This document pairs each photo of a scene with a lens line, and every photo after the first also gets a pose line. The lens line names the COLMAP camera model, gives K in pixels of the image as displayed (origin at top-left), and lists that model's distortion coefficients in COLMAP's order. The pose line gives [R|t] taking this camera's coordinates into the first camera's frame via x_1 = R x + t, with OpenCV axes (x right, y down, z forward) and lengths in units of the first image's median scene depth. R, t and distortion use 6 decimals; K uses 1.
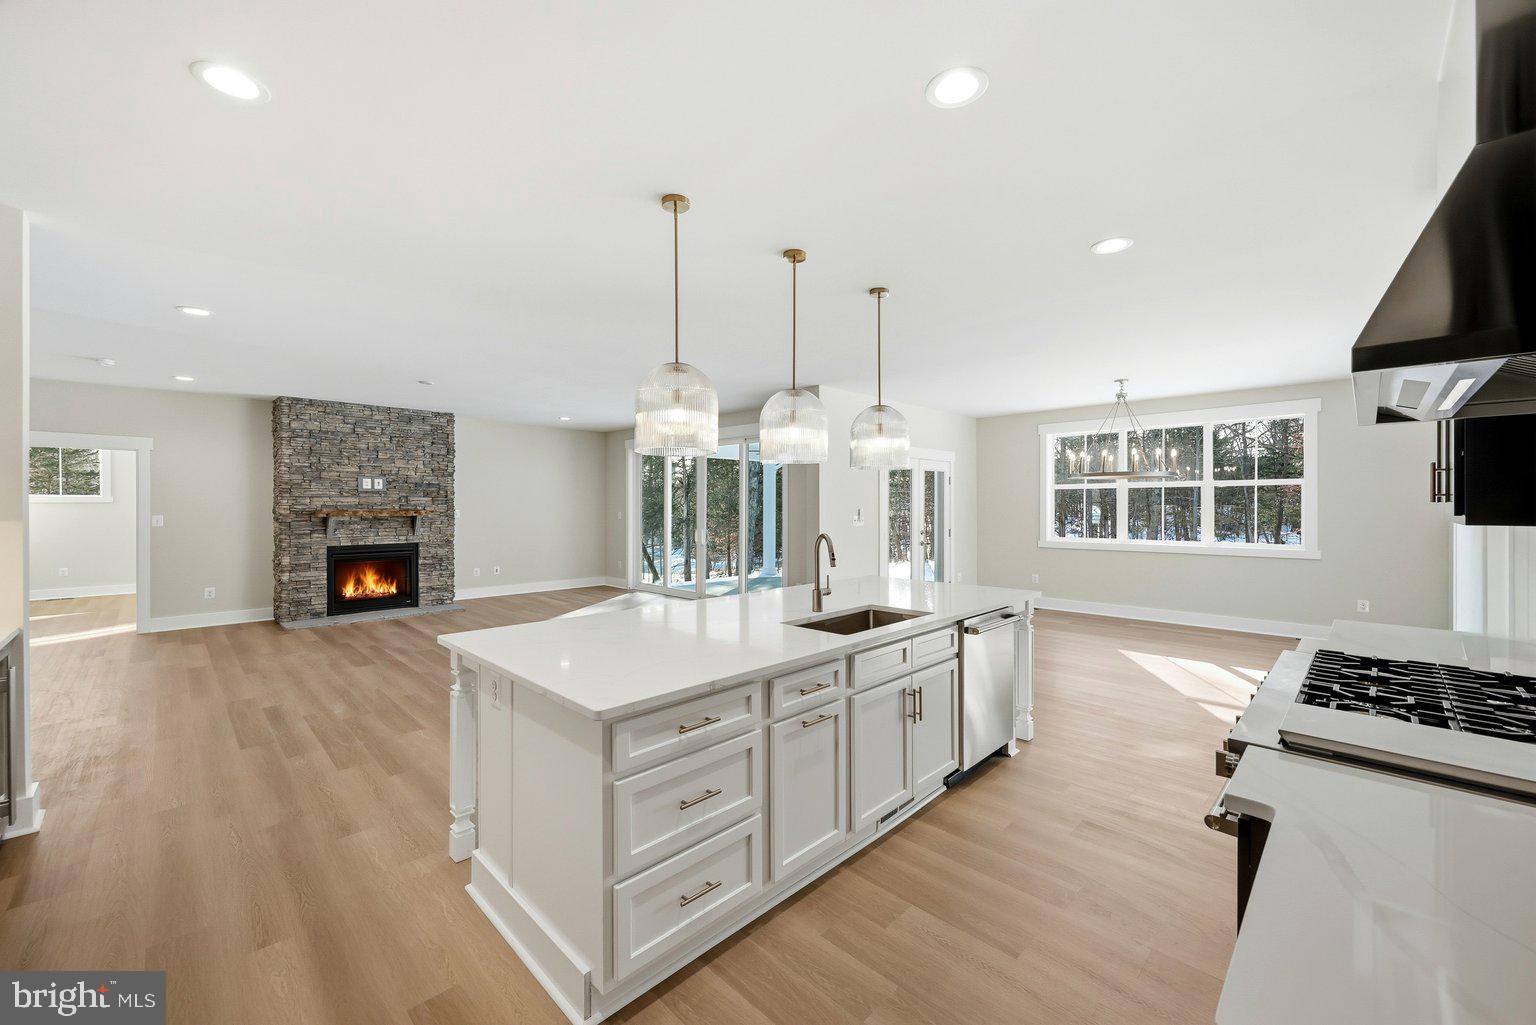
lens RADIAL K [[599.1, 0, 780.2], [0, 599.1, 505.3], [0, 0, 1]] dist [-0.001888, -0.000036]
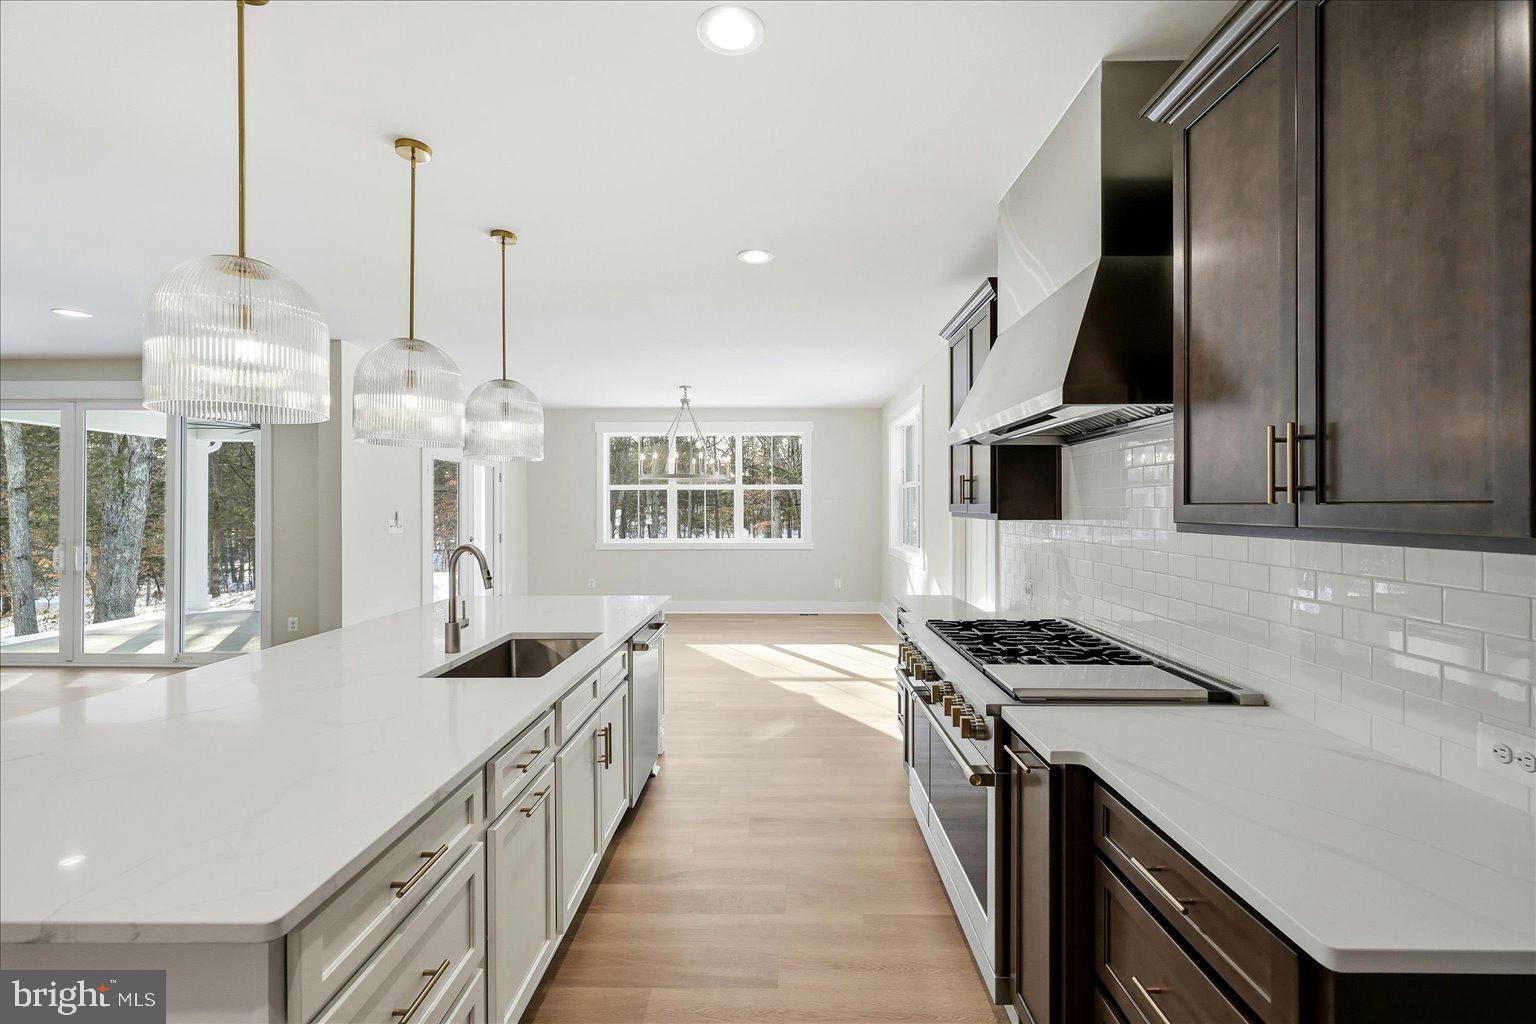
lens RADIAL K [[640.8, 0, 769.8], [0, 640.8, 503.8], [0, 0, 1]] dist [0.001103, 0.000159]
pose [[0.723935, 0.003000, 0.689862, -0.165212], [-0.000768, 0.999993, -0.003543, -0.000050], [-0.689868, 0.002035, 0.723933, 0.146092]]
